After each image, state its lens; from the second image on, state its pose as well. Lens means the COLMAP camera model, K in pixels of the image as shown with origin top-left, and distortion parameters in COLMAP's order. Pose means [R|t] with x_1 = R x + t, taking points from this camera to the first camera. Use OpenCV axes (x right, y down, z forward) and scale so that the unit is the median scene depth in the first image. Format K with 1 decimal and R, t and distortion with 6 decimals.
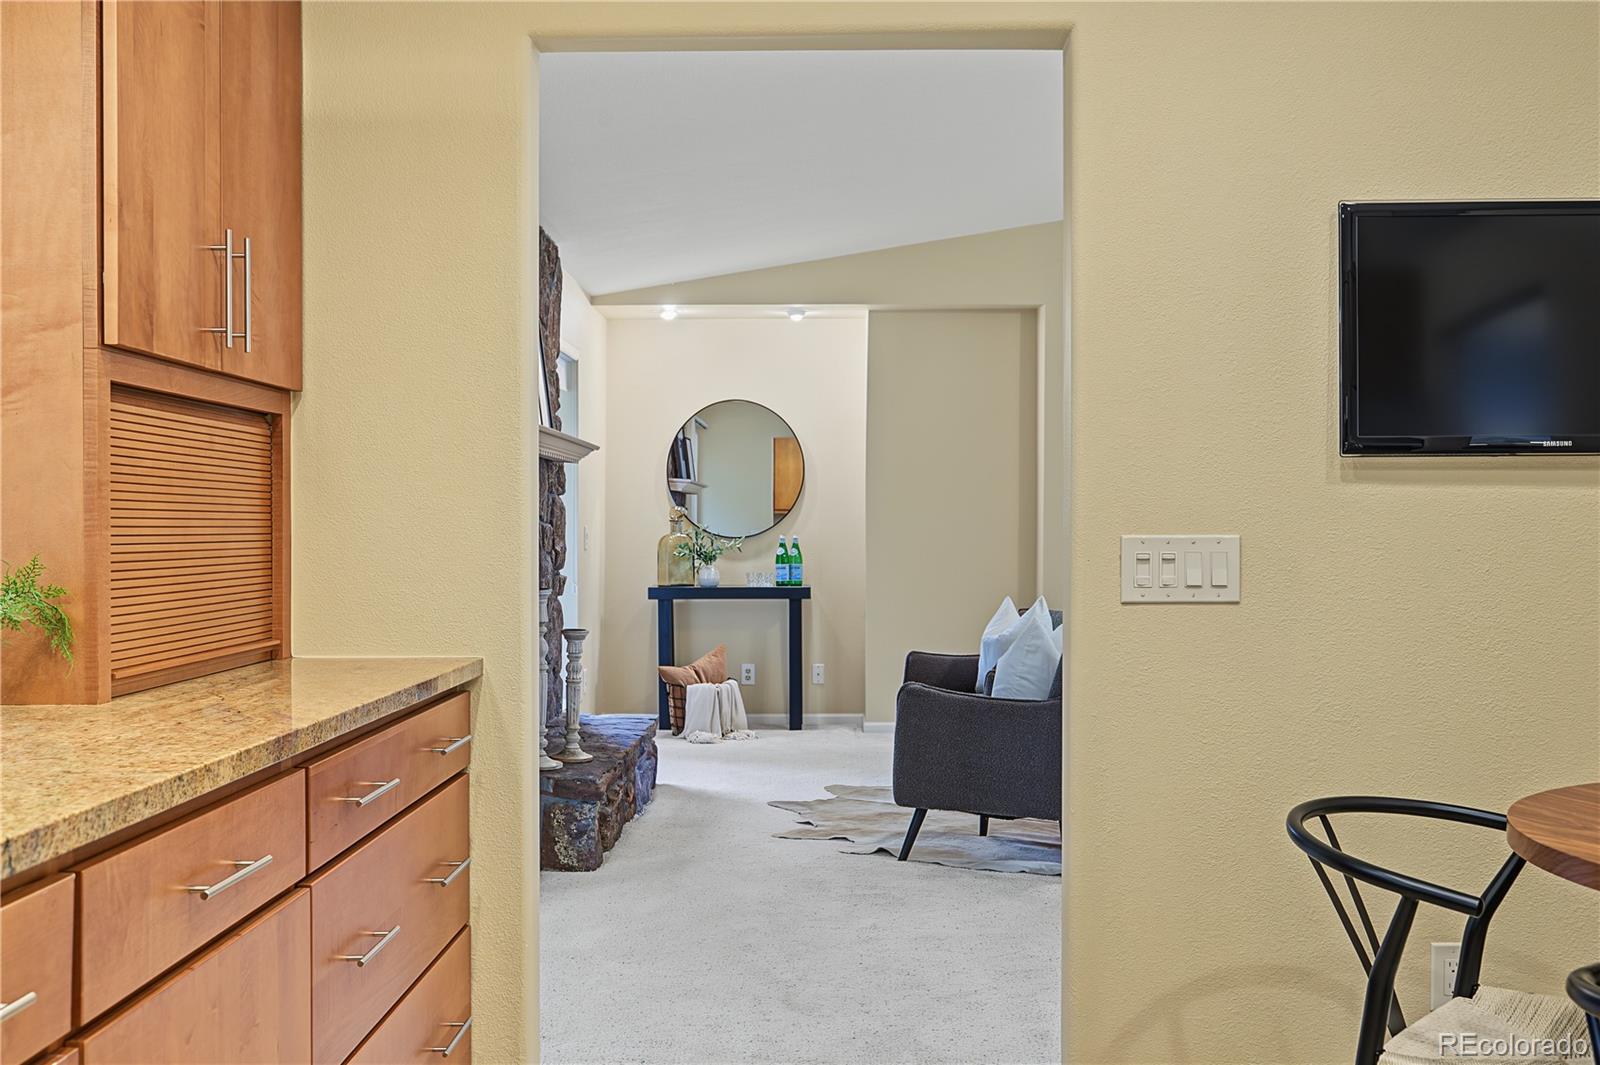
lens RADIAL K [[1554.8, 0, 810.2], [0, 1554.8, 566.1], [0, 0, 1]] dist [0.009312, 0.000000]
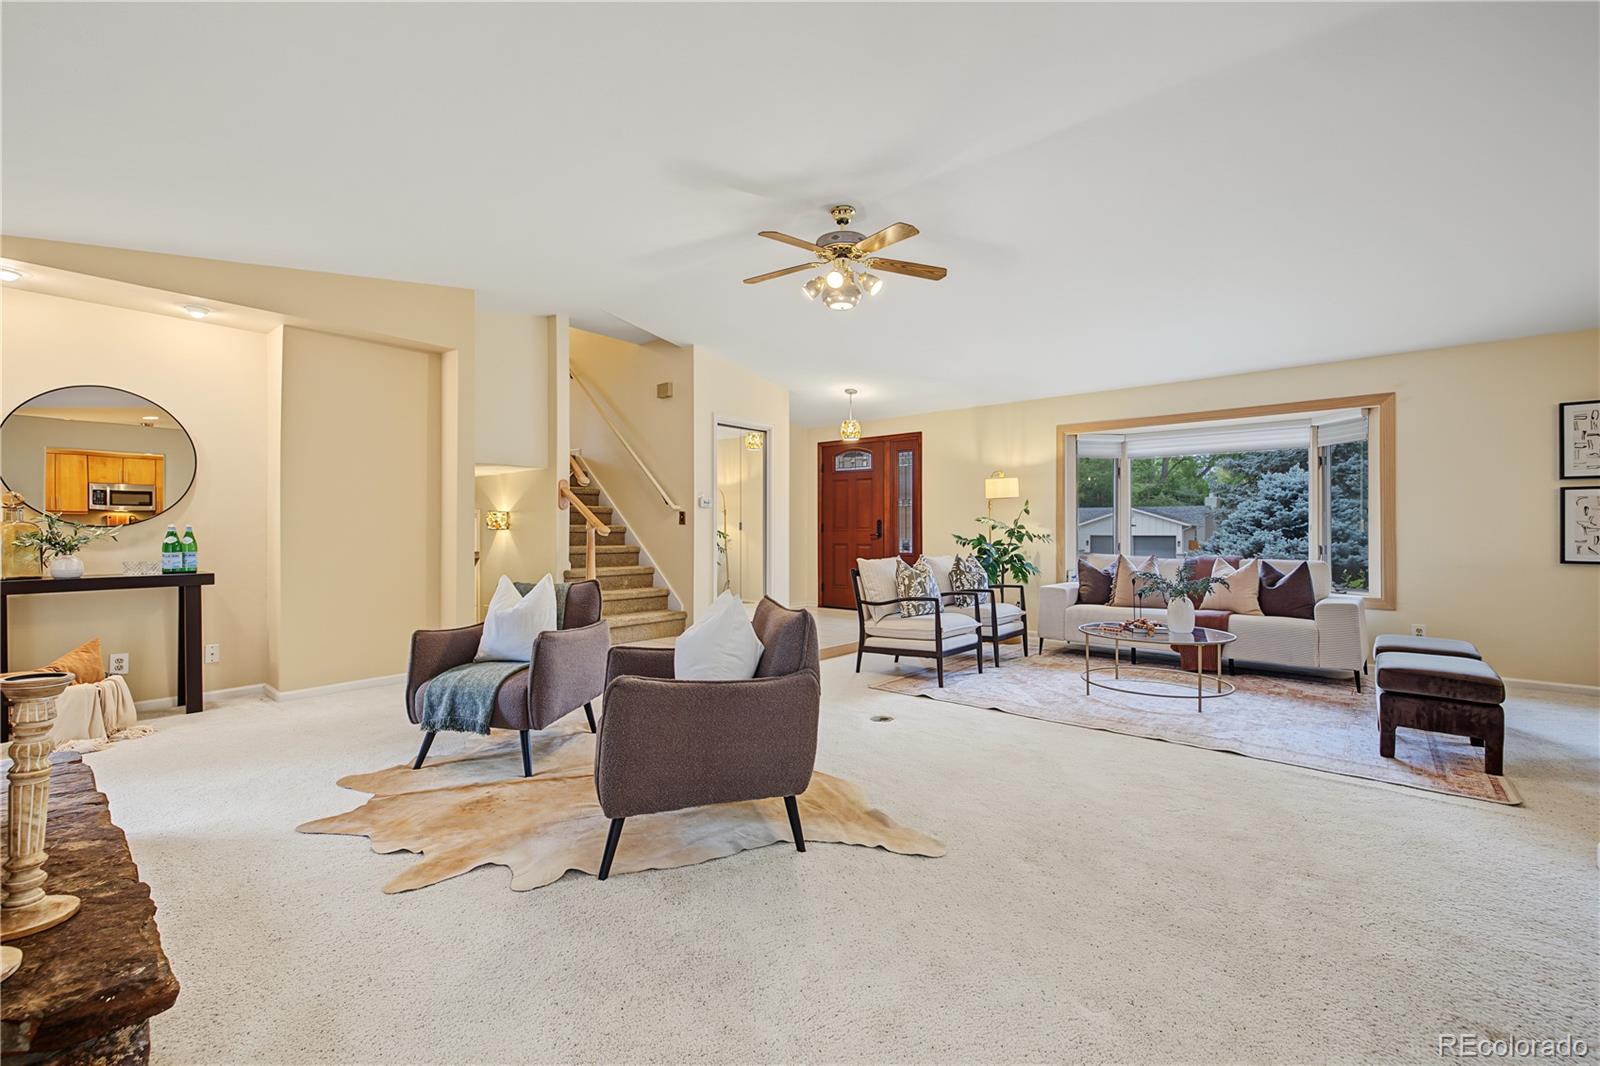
lens RADIAL K [[681.7, 0, 802.1], [0, 681.7, 532.5], [0, 0, 1]] dist [0.001458, 0.000313]
pose [[0.638796, -0.001172, 0.769375, -0.104148], [0.018947, 0.999720, -0.014208, -0.000118], [-0.769143, 0.023654, 0.638639, 0.412320]]
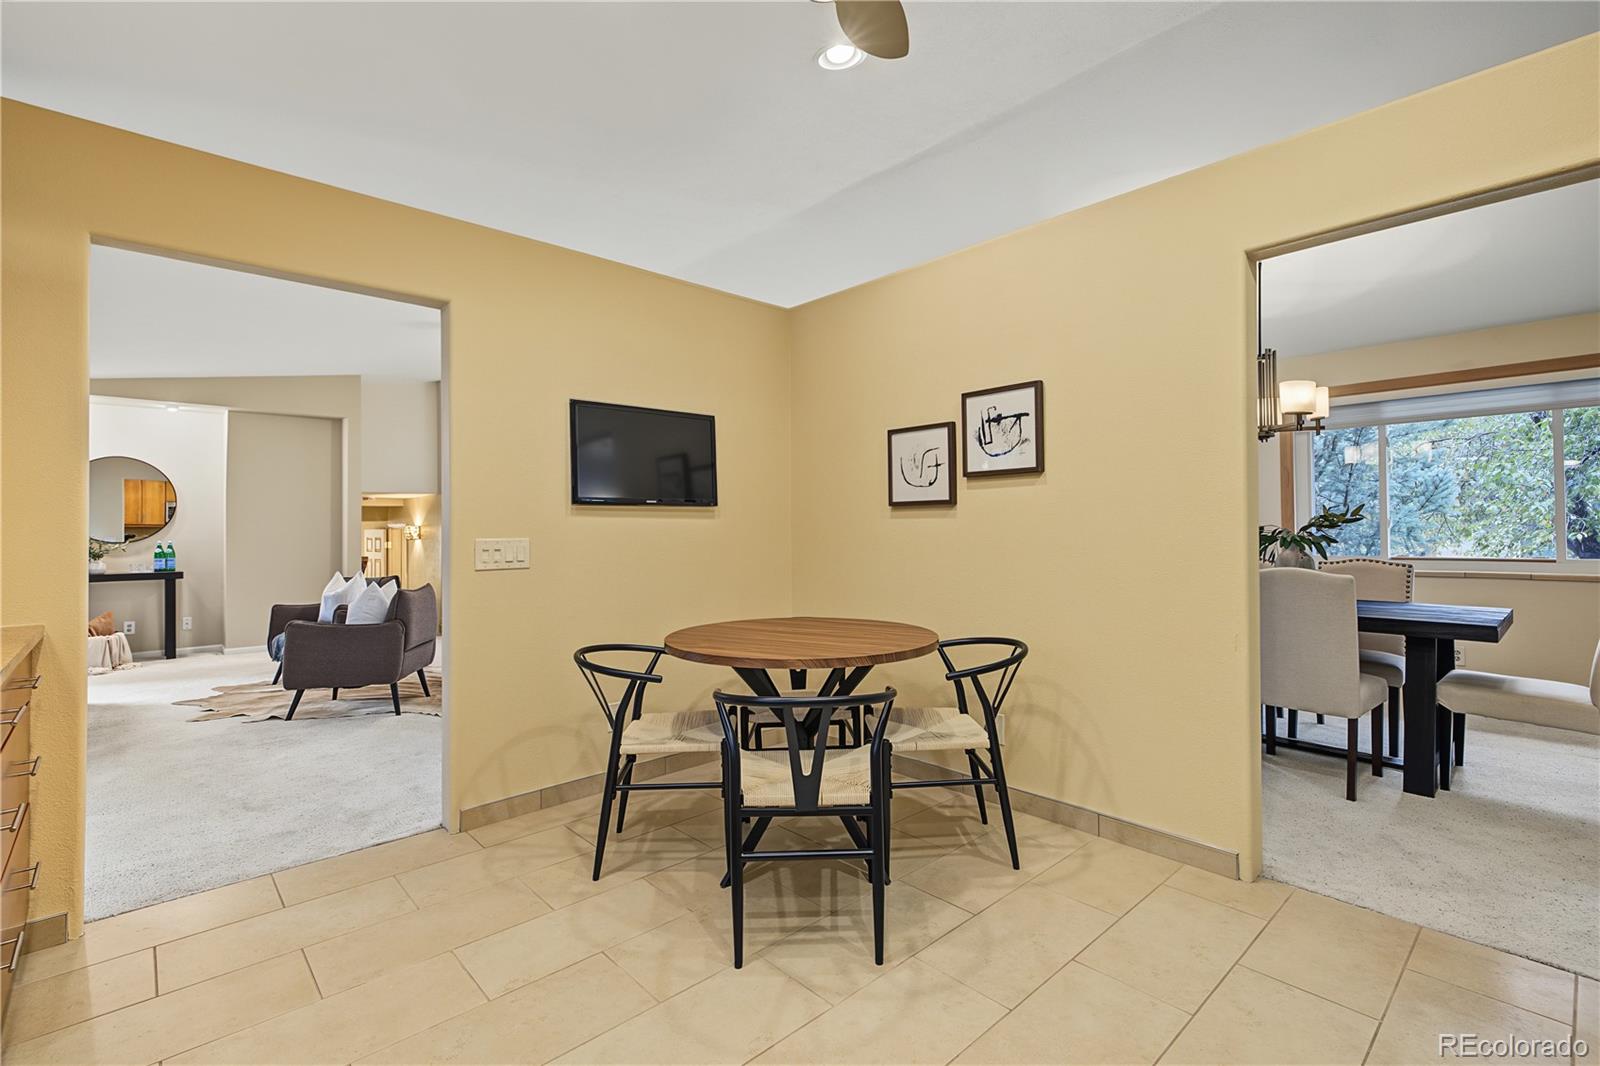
lens RADIAL K [[713.7, 0, 795.2], [0, 713.7, 523.2], [0, 0, 1]] dist [0.000388, 0.000328]
pose [[0.724888, 0.002262, 0.688863, -0.053281], [0.023875, 0.999311, -0.028406, -0.000932], [-0.688453, 0.037038, 0.724335, -0.007808]]
